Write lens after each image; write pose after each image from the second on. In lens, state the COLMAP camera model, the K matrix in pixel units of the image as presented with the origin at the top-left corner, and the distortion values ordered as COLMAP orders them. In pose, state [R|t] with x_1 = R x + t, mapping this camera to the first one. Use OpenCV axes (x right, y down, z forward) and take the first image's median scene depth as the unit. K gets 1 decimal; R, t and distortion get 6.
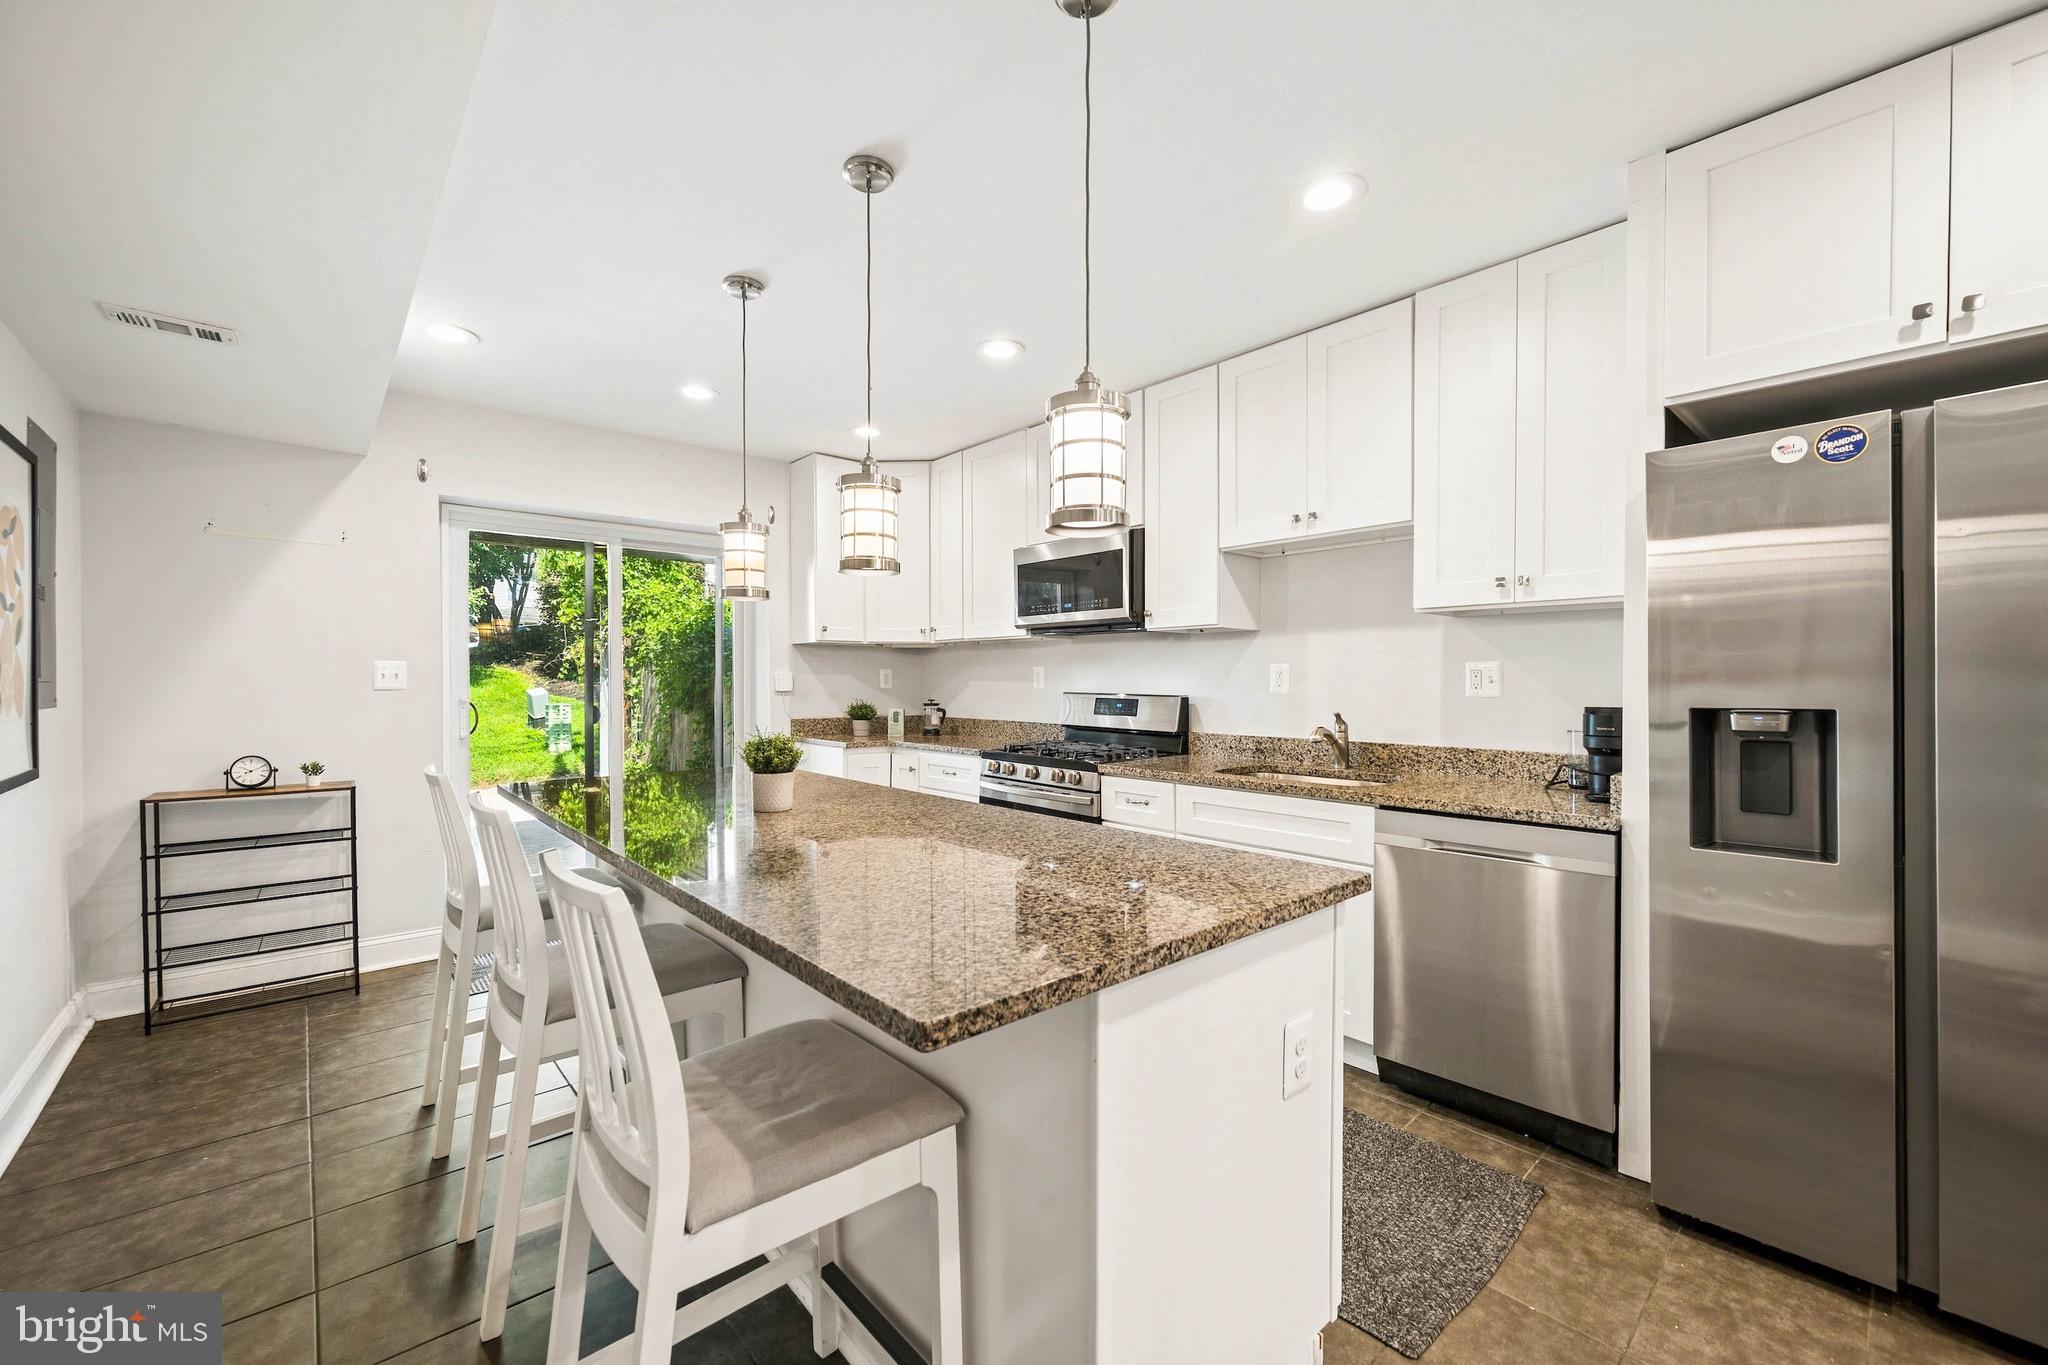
lens RADIAL K [[810.8, 0, 1042.0], [0, 810.8, 684.8], [0, 0, 1]] dist [-0.004727, 0.000939]
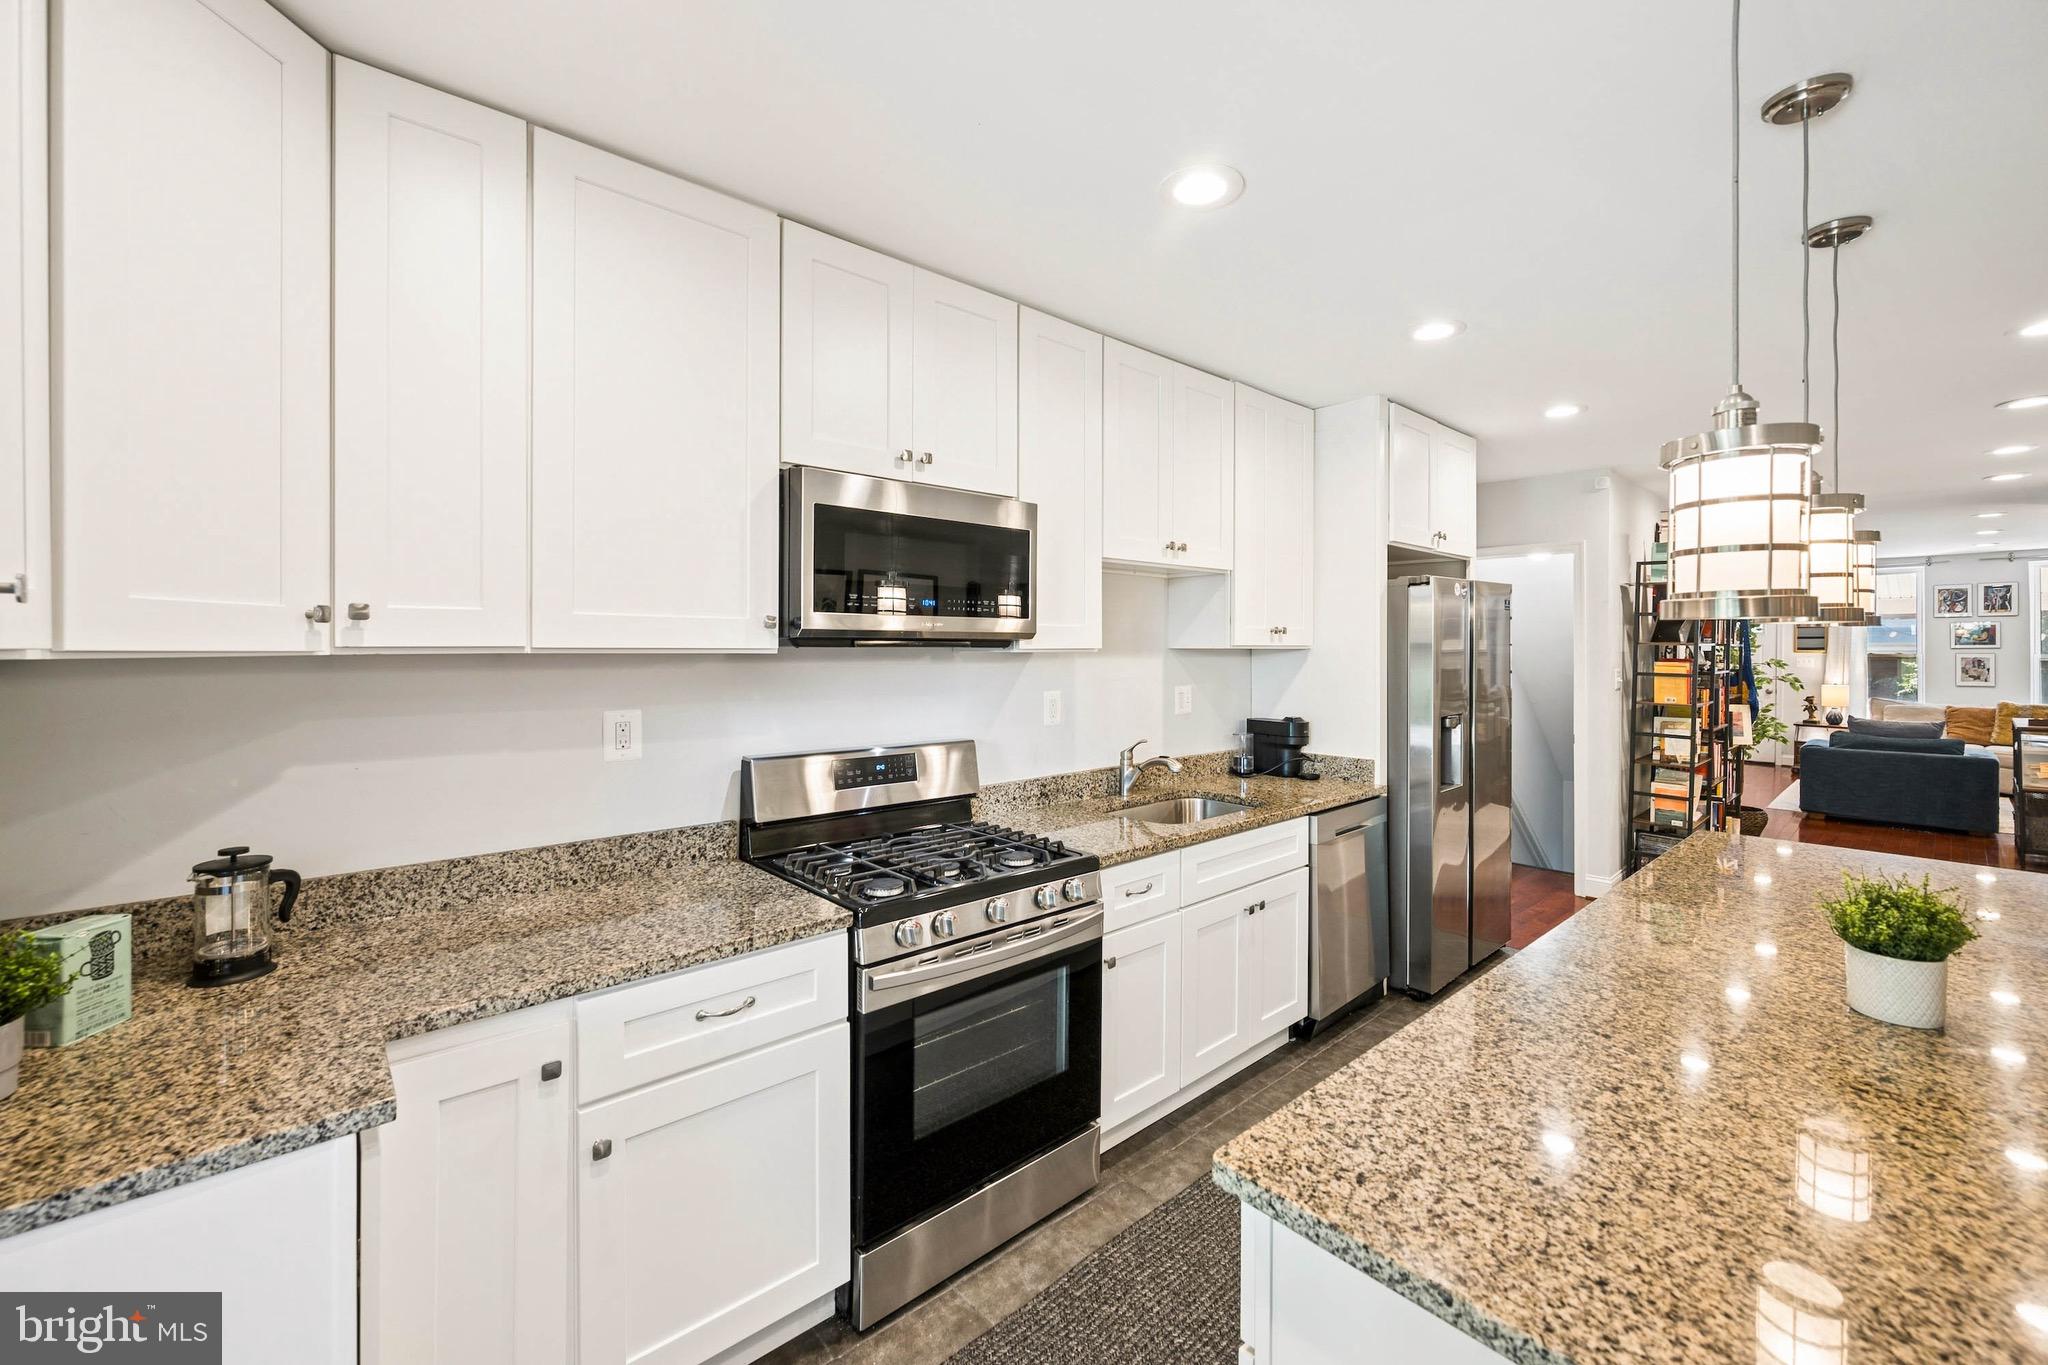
lens RADIAL K [[810.8, 0, 1000.4], [0, 810.8, 650.5], [0, 0, 1]] dist [-0.004727, 0.000939]
pose [[0.039787, -0.000963, 0.999208, -0.650628], [0.009536, 0.999954, 0.000584, -0.079281], [-0.999163, 0.009505, 0.039794, 1.133833]]
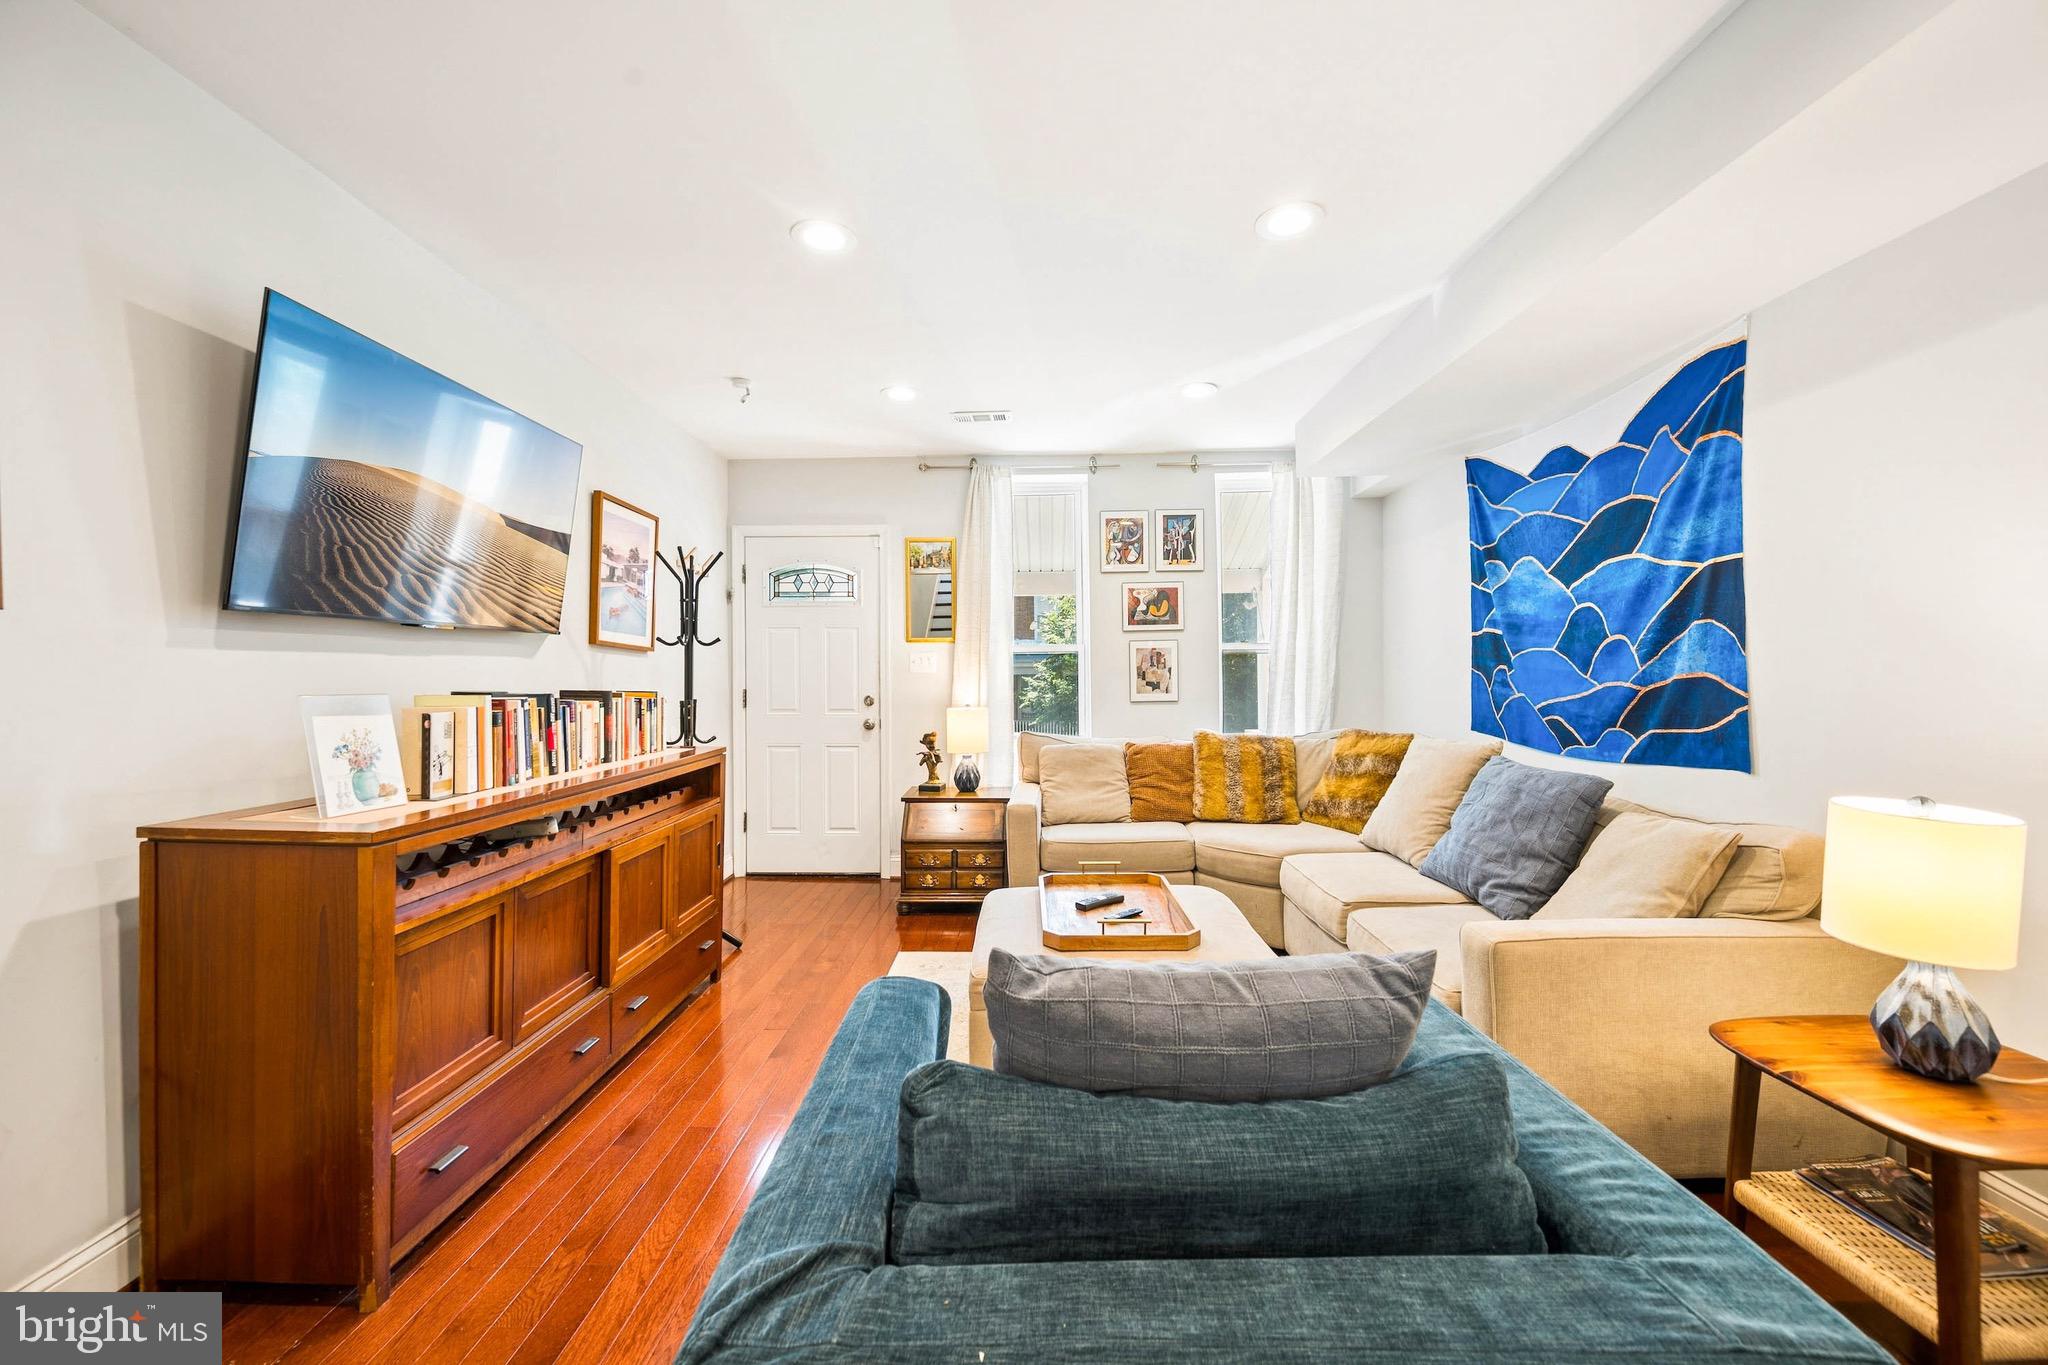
lens RADIAL K [[810.8, 0, 1040.4], [0, 810.8, 671.4], [0, 0, 1]] dist [-0.004727, 0.000939]
pose [[-0.749679, 0.001665, 0.661800, 1.460893], [0.009200, 0.999926, 0.007905, 0.008402], [-0.661738, 0.012014, -0.749639, -0.887705]]
